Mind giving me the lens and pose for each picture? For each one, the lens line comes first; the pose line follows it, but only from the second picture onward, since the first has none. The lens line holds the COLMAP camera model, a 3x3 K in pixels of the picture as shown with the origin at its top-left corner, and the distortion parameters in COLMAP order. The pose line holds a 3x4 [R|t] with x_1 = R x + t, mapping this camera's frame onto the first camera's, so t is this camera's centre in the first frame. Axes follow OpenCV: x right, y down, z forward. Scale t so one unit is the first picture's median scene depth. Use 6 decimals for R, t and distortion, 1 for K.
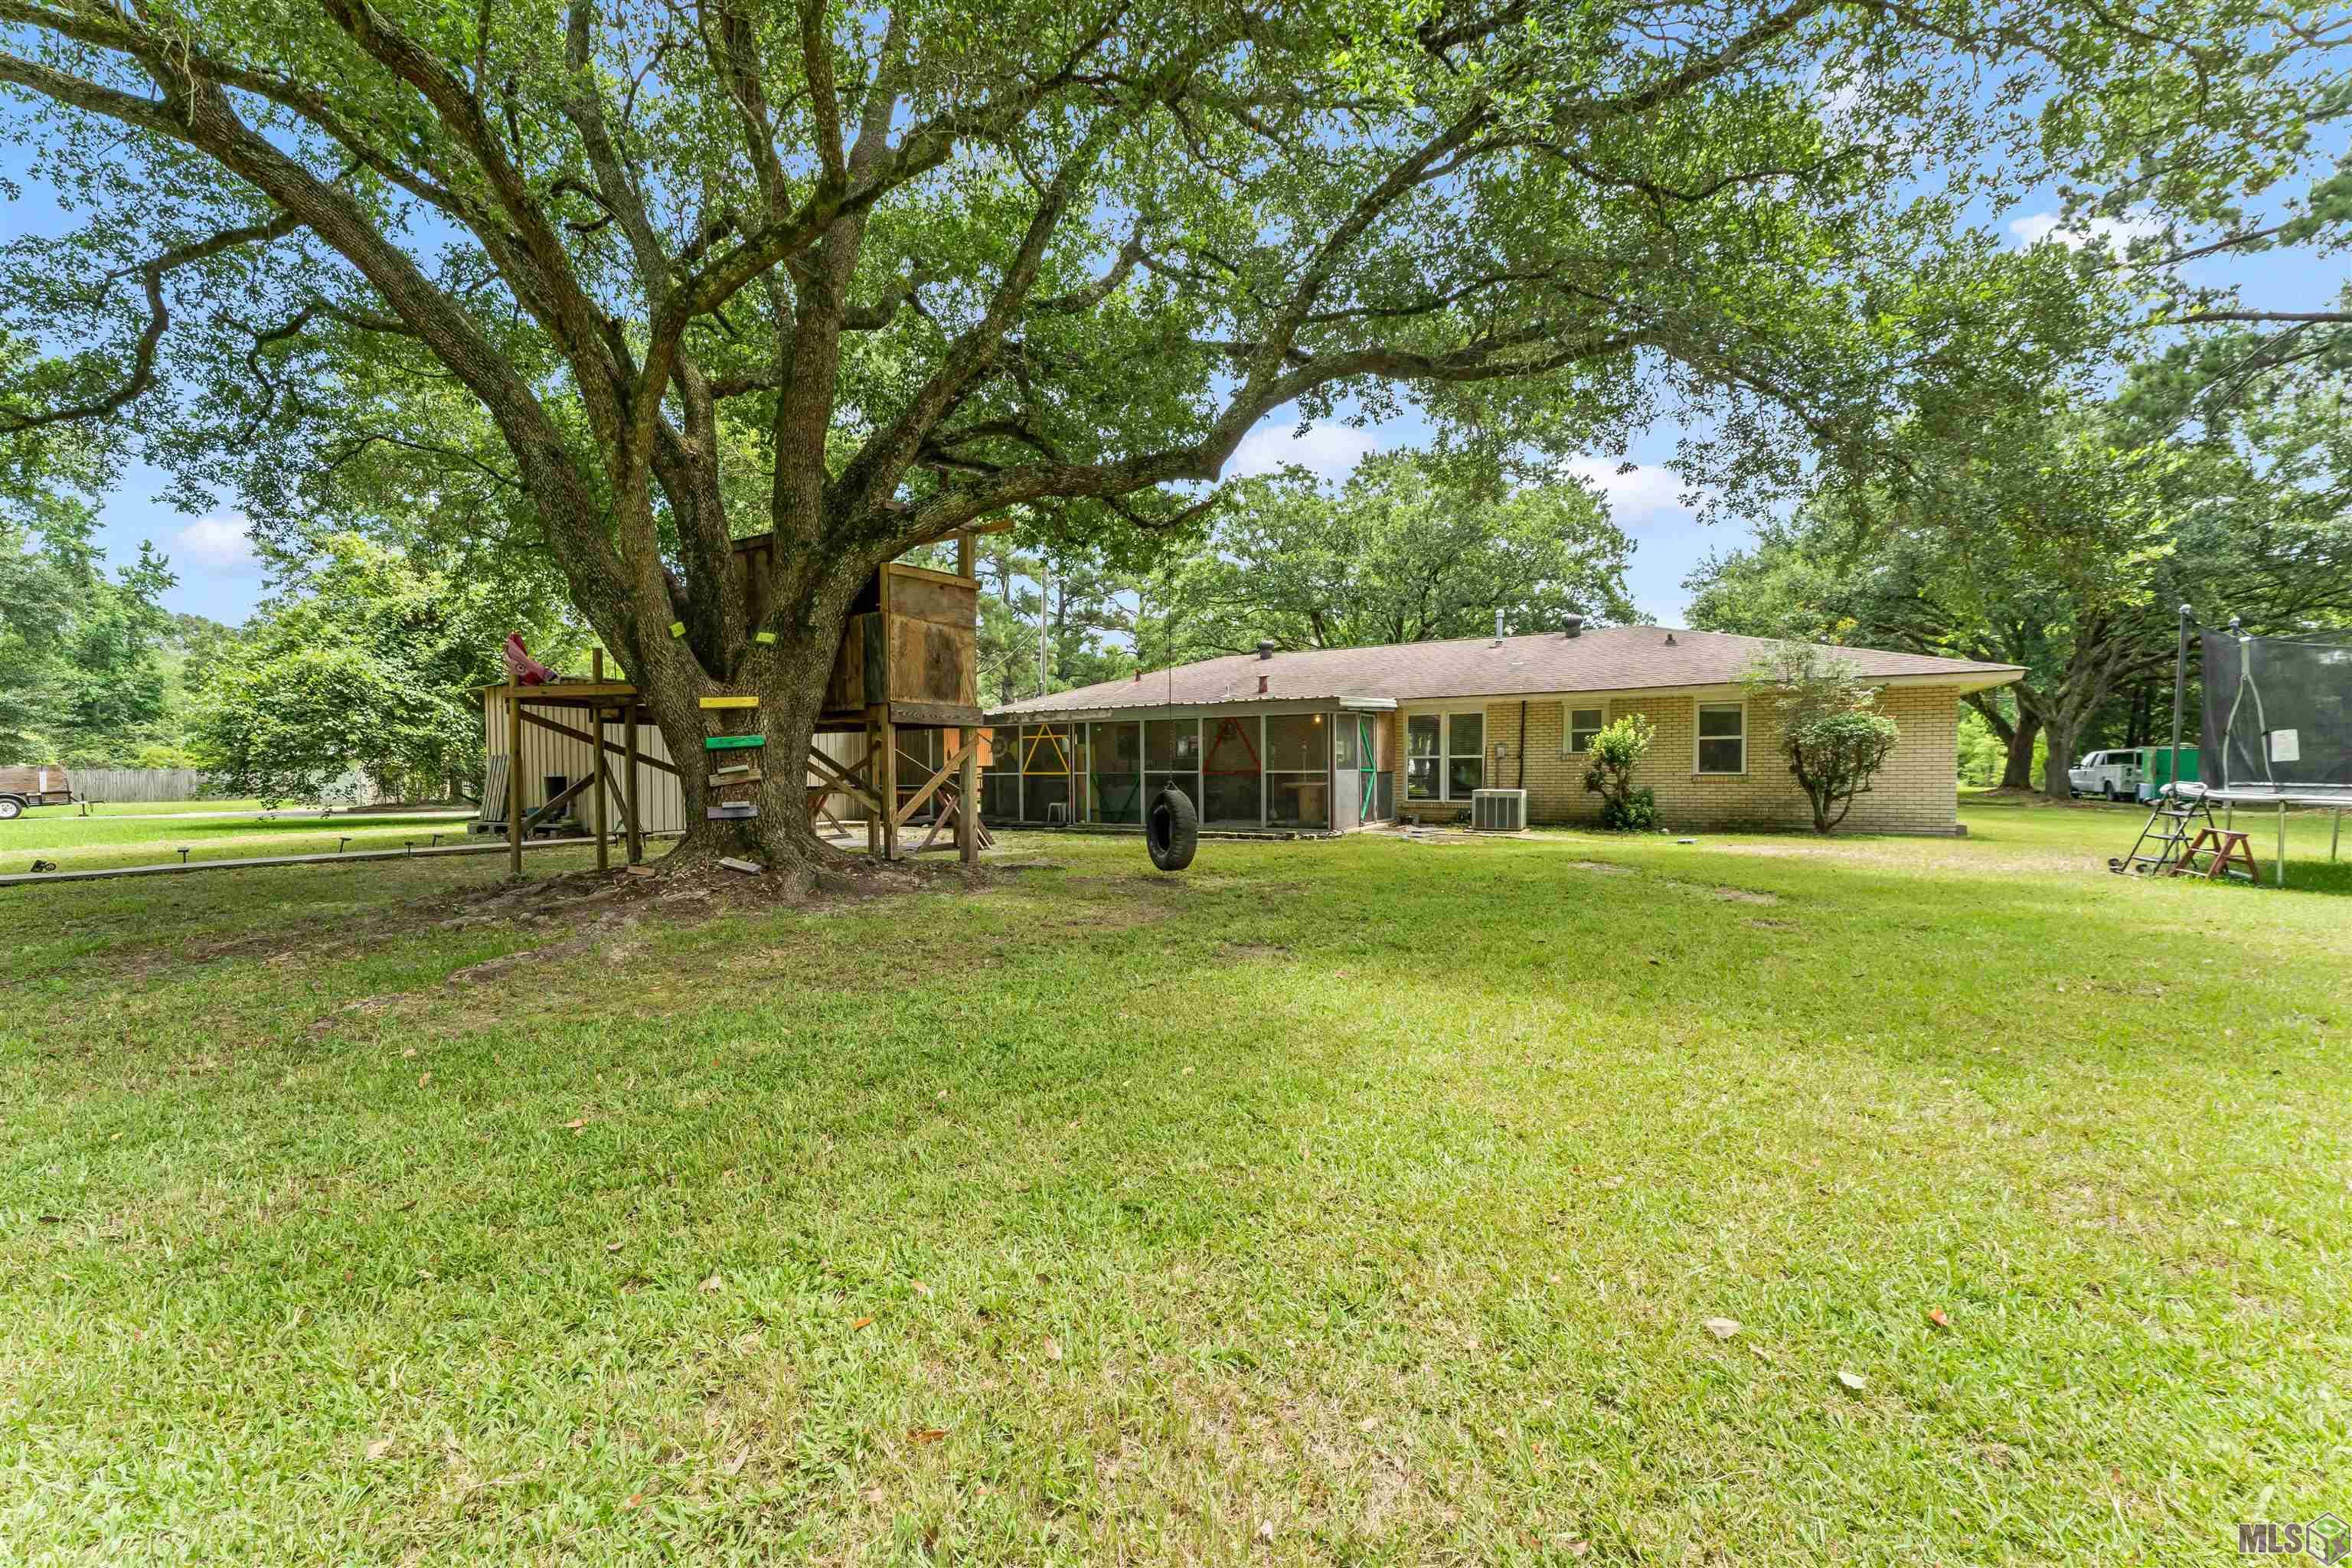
lens RADIAL K [[937.3, 0, 1187.7], [0, 937.3, 772.5], [0, 0, 1]] dist [0.001181, 0.000087]
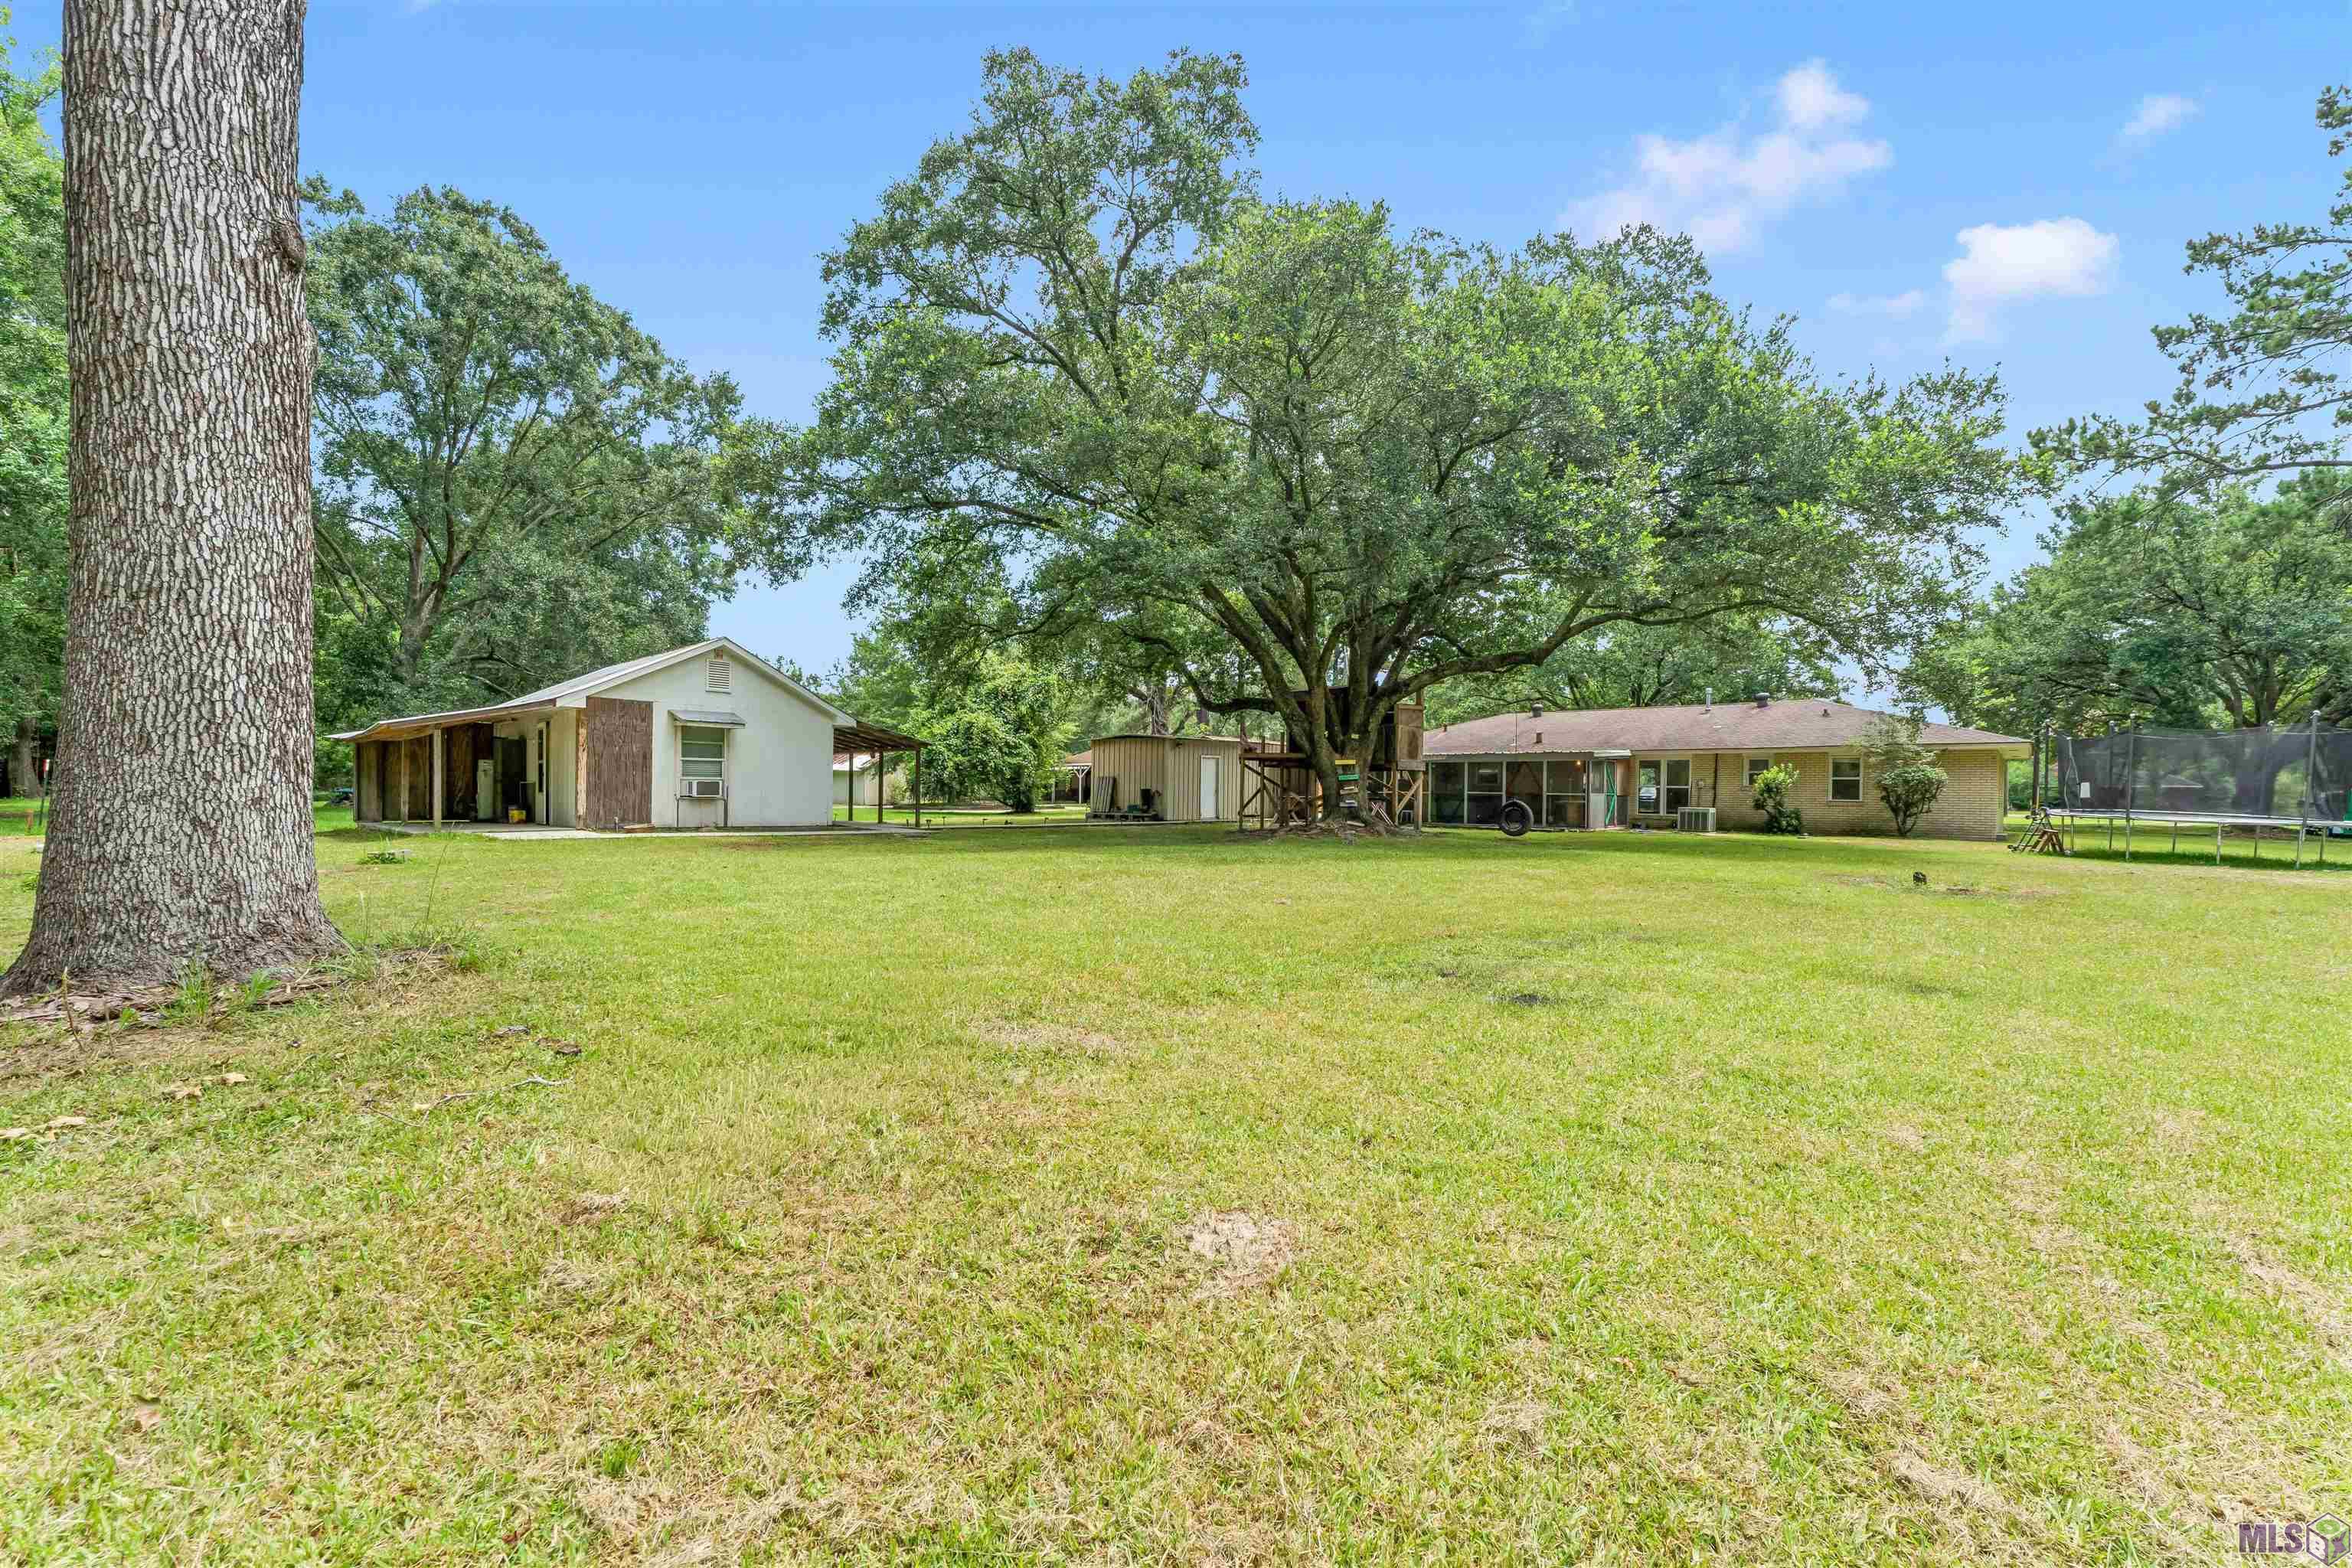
lens RADIAL K [[937.3, 0, 1187.7], [0, 937.3, 772.5], [0, 0, 1]] dist [0.001181, 0.000087]
pose [[0.972253, 0.015059, -0.233445, -0.156422], [-0.020029, 0.999620, -0.018933, 0.005870], [0.233071, 0.023083, 0.972186, -0.826471]]
